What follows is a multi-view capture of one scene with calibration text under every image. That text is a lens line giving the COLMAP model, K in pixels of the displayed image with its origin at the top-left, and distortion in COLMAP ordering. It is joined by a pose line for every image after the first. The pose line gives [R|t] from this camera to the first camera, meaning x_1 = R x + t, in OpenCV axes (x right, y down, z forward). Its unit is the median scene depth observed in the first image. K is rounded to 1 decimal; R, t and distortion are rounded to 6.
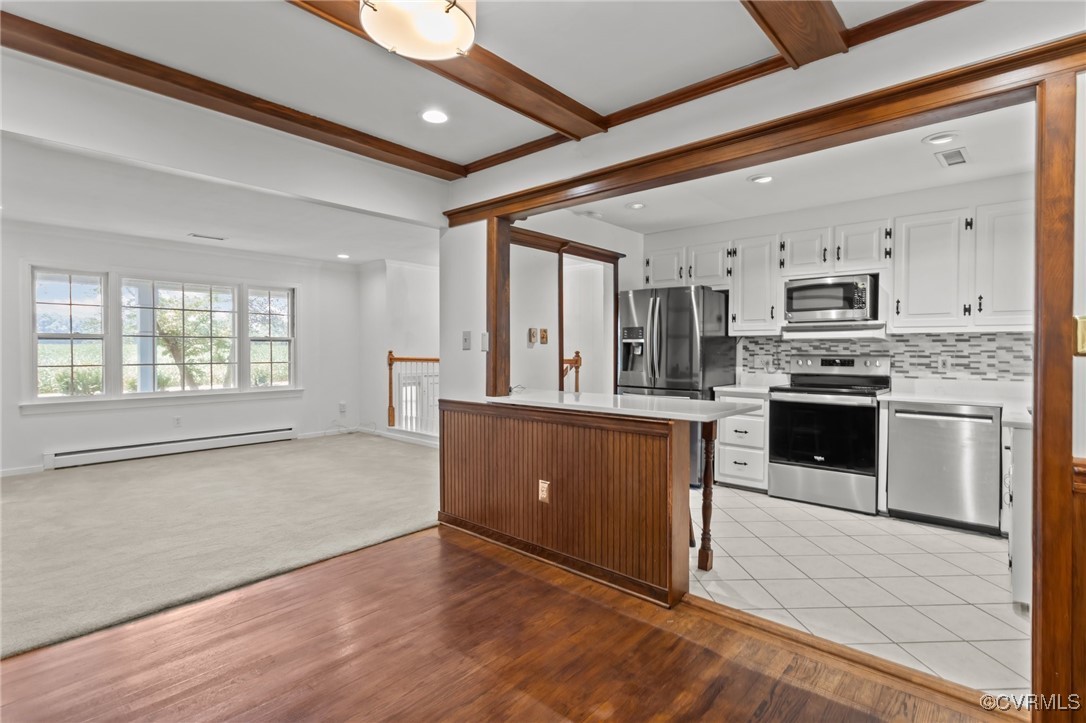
lens RADIAL K [[519.5, 0, 563.2], [0, 519.5, 352.7], [0, 0, 1]] dist [0.003820, 0.000720]
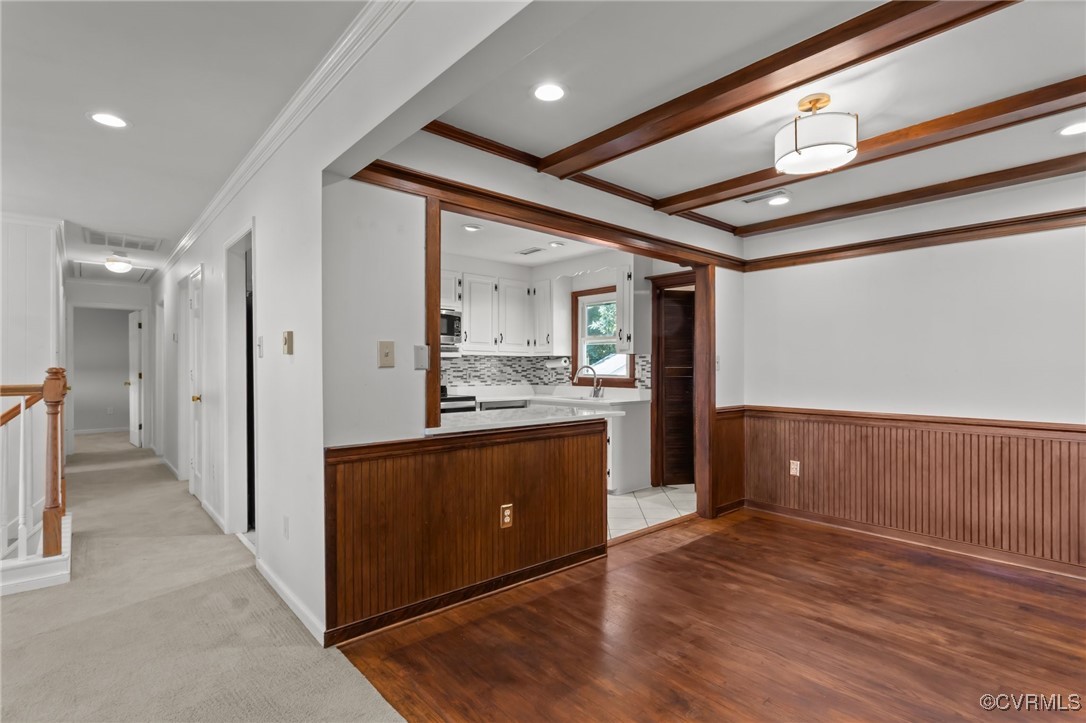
lens RADIAL K [[519.5, 0, 532.5], [0, 519.5, 366.7], [0, 0, 1]] dist [0.003820, 0.000720]
pose [[0.158060, -0.001711, 0.987428, -0.697205], [0.002916, 0.999995, 0.001266, -0.006070], [-0.987425, 0.002680, 0.158064, 0.574668]]
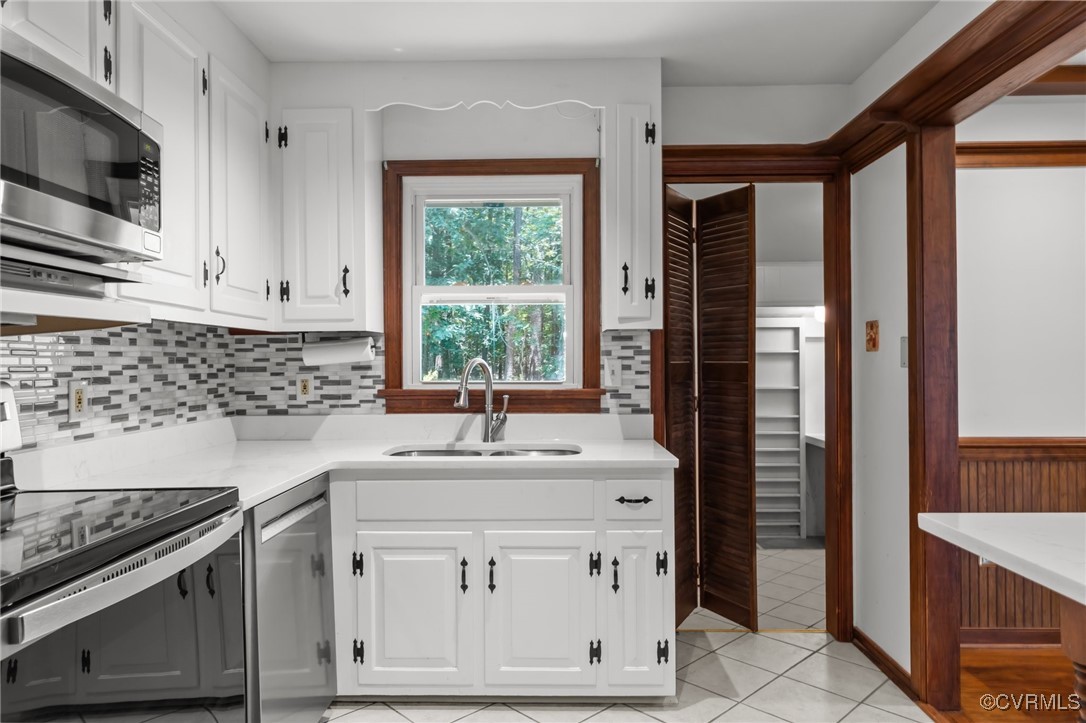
lens RADIAL K [[707.3, 0, 548.1], [0, 707.3, 358.3], [0, 0, 1]] dist [-0.004179, 0.006737]
pose [[-0.630747, 0.003855, 0.775979, 0.107260], [0.006688, 0.999978, 0.000469, -0.007362], [-0.775960, 0.005486, -0.630758, 1.039093]]
